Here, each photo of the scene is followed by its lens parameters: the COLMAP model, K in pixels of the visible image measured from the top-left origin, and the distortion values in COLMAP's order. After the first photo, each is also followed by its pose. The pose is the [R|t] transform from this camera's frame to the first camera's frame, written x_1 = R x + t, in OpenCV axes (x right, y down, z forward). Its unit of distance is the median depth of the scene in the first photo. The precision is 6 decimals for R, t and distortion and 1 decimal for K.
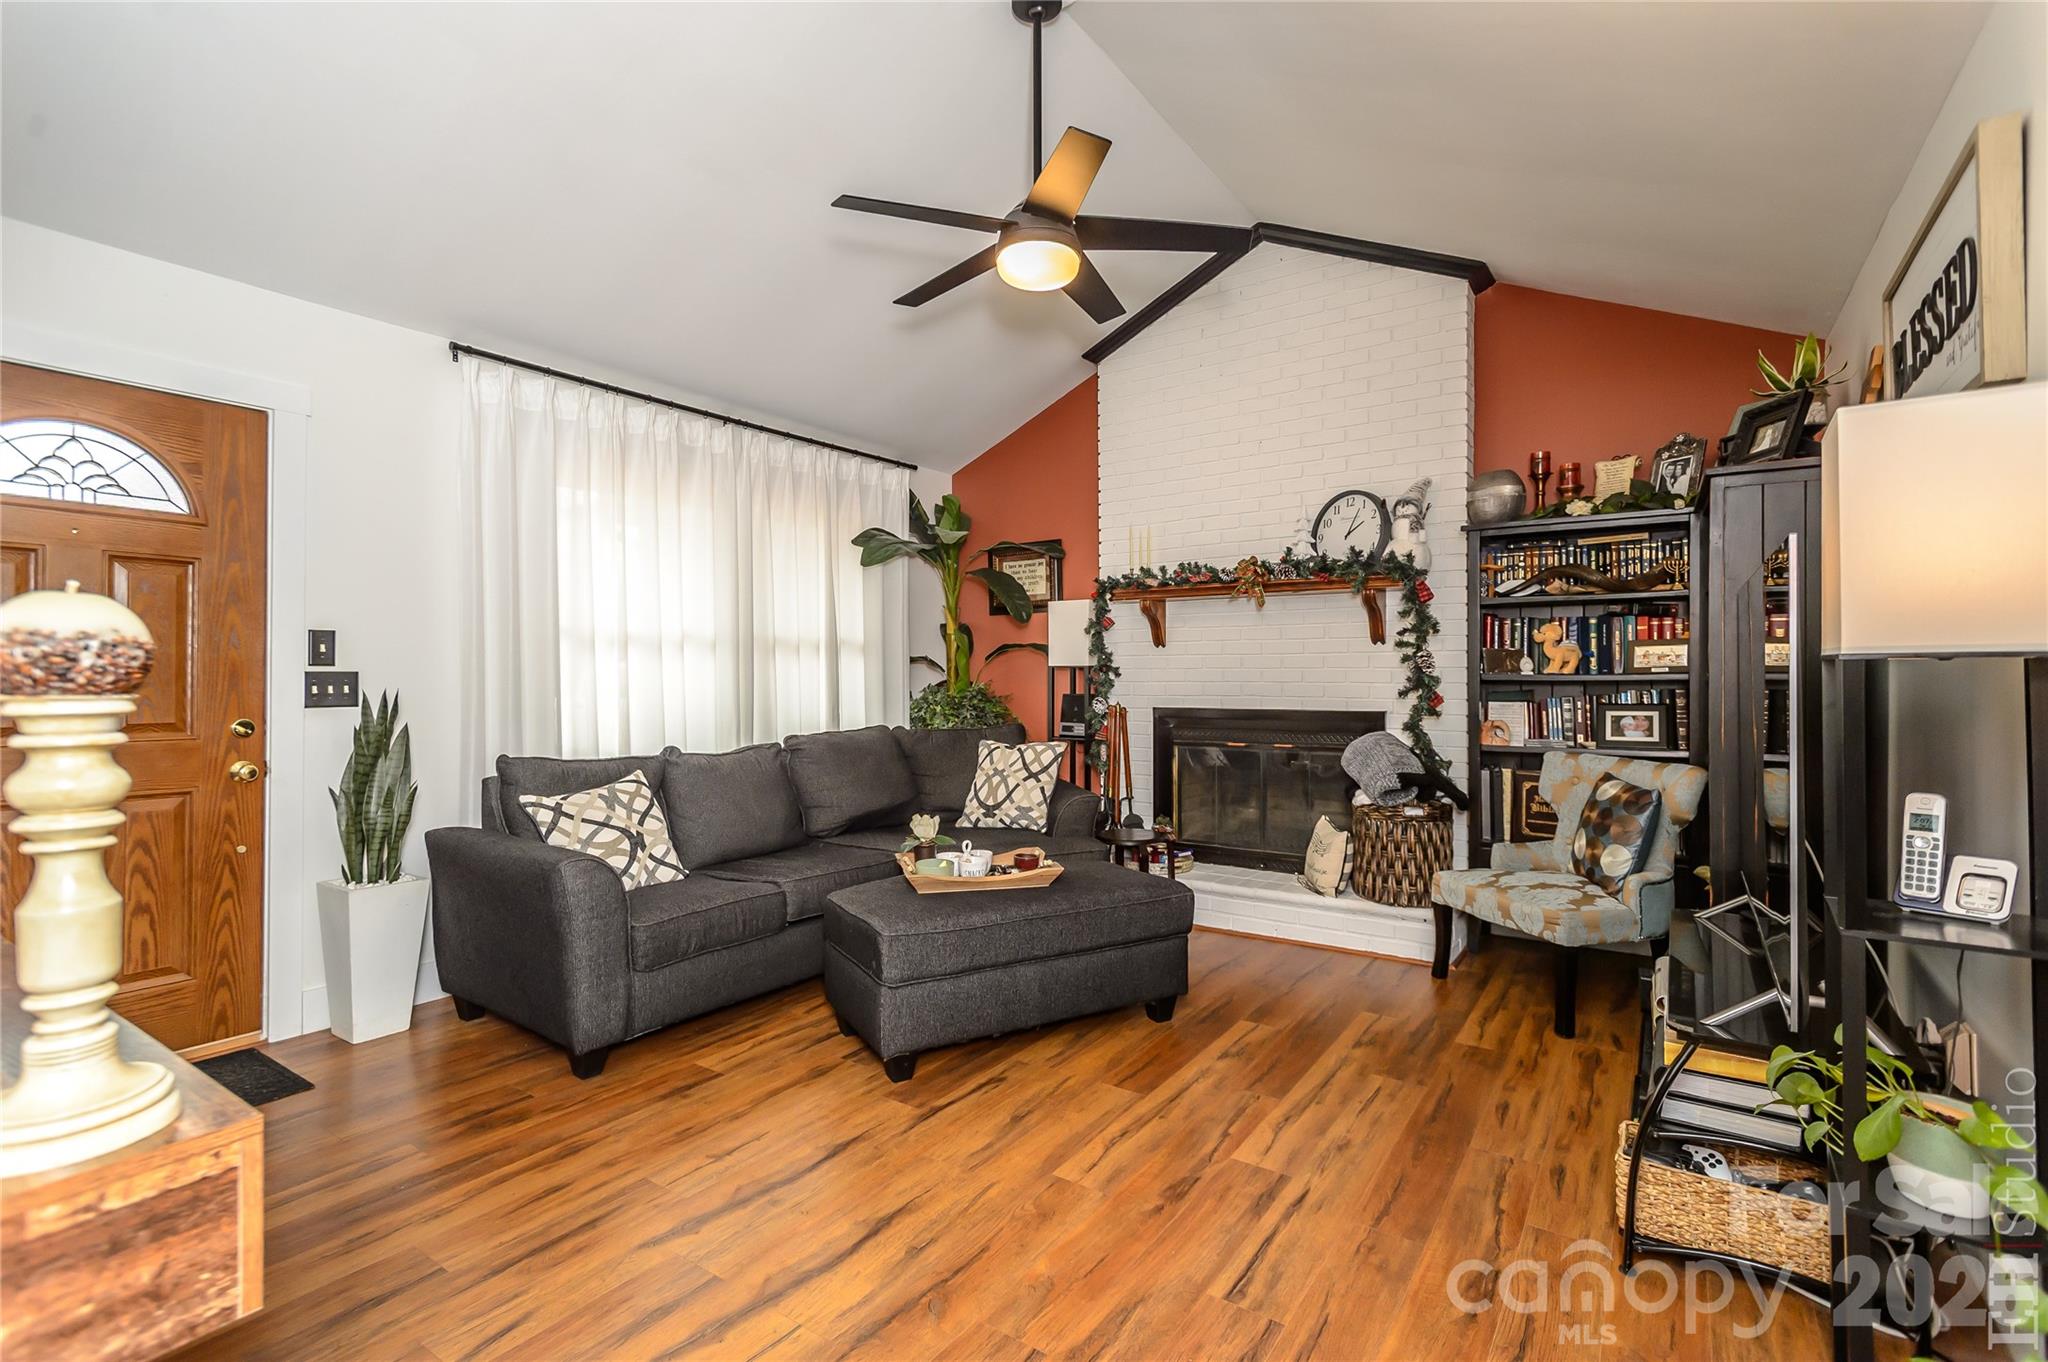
lens RADIAL K [[946.9, 0, 1019.1], [0, 946.9, 676.0], [0, 0, 1]] dist [-0.000313, 0.002287]
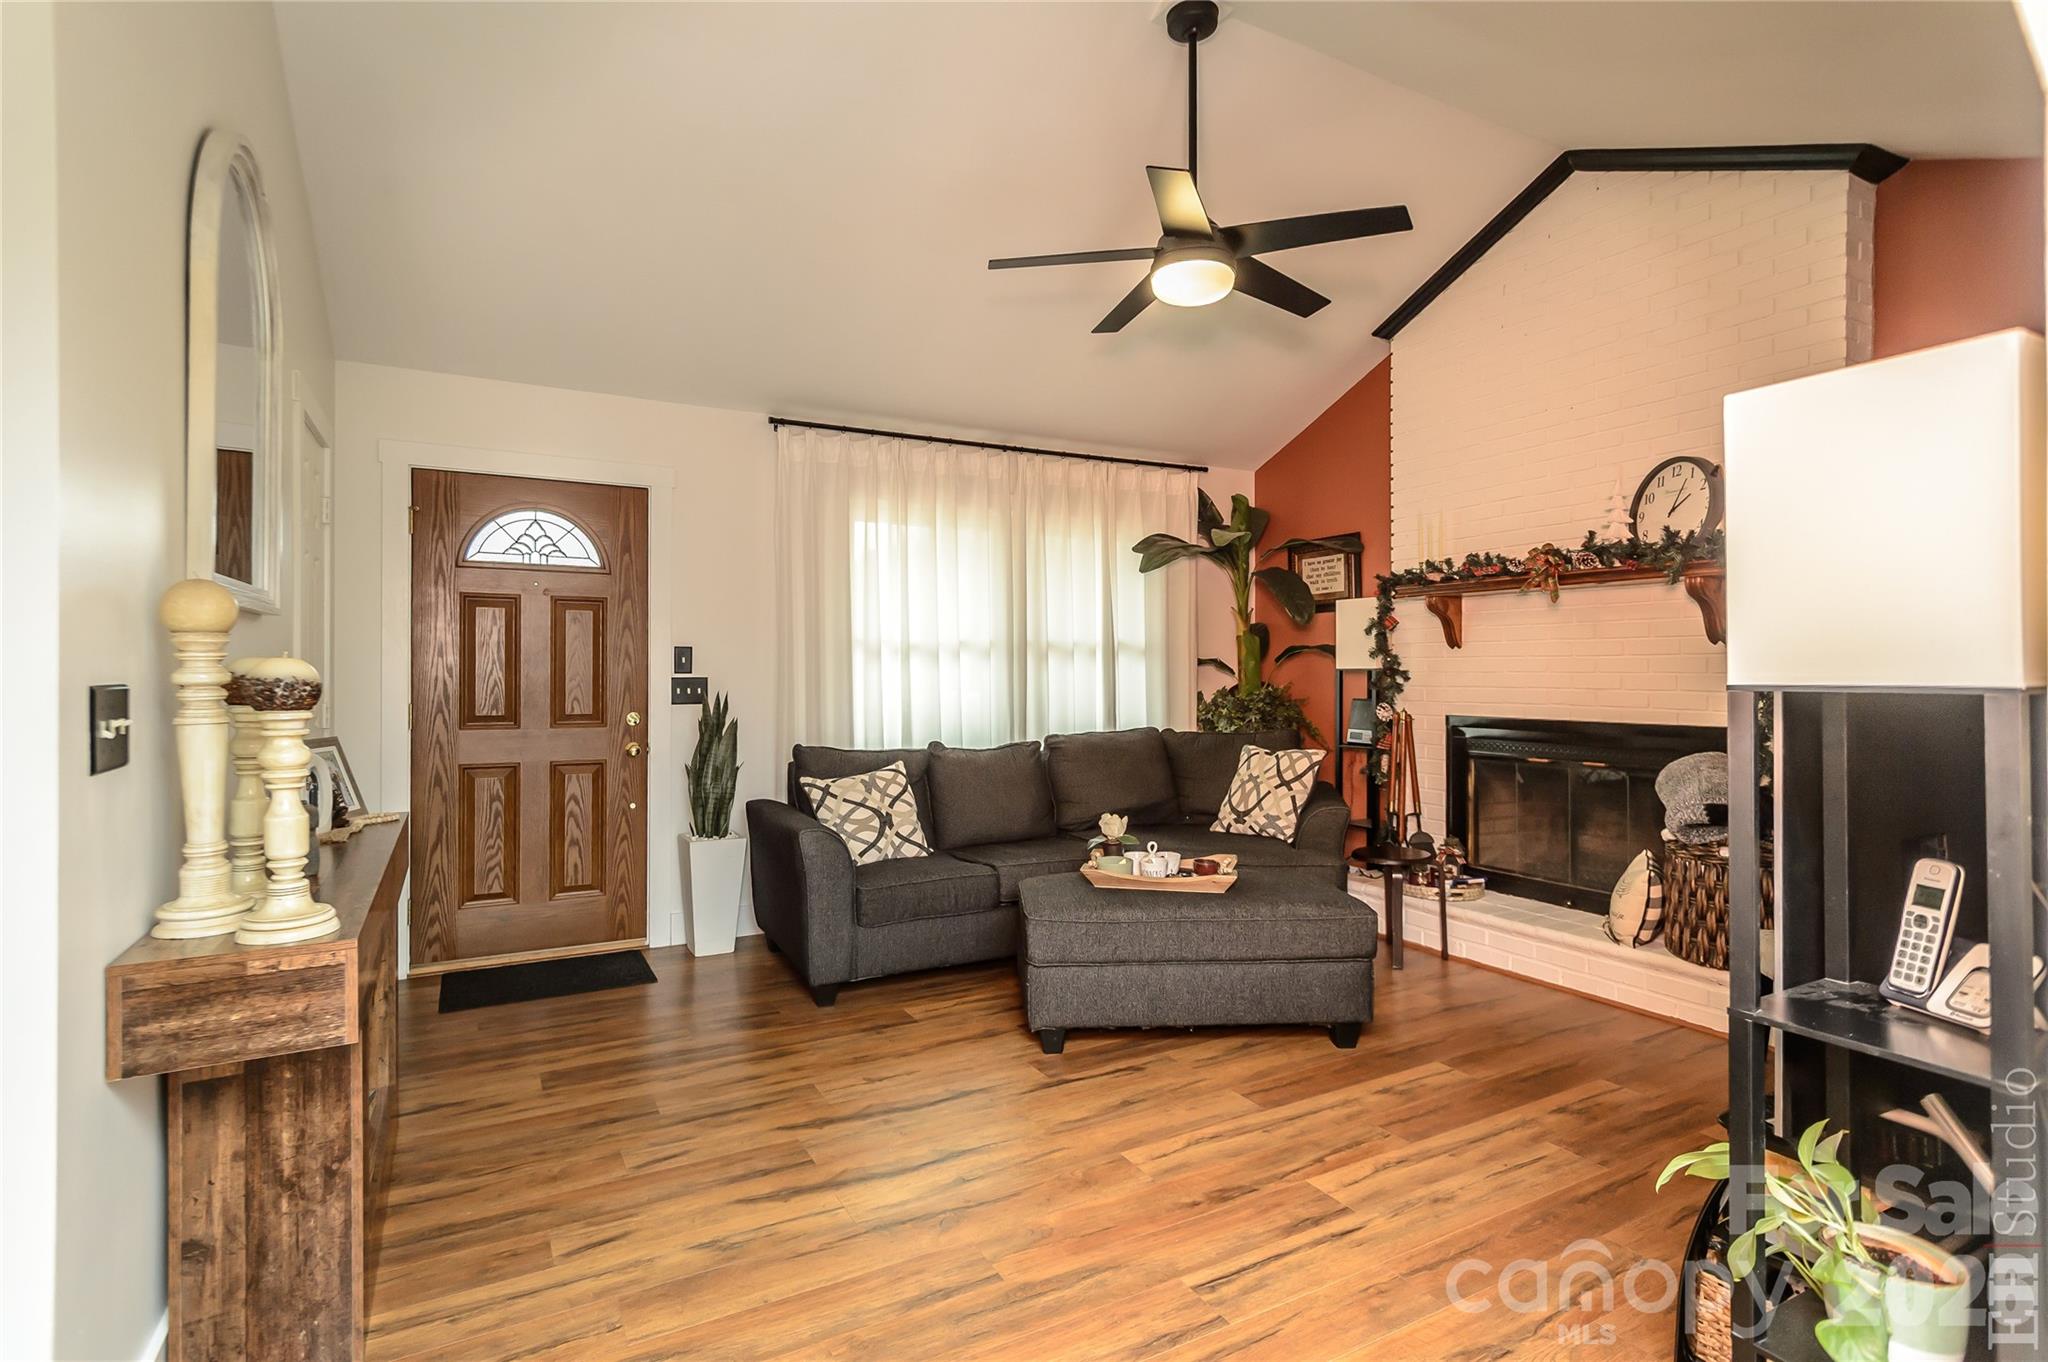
lens RADIAL K [[981.1, 0, 1003.4], [0, 981.1, 676.7], [0, 0, 1]] dist [0.001360, 0.002398]
pose [[0.891910, 0.003578, -0.452199, 0.238016], [-0.000543, 0.999976, 0.006841, -0.012188], [0.452213, -0.005856, 0.891891, -0.027203]]
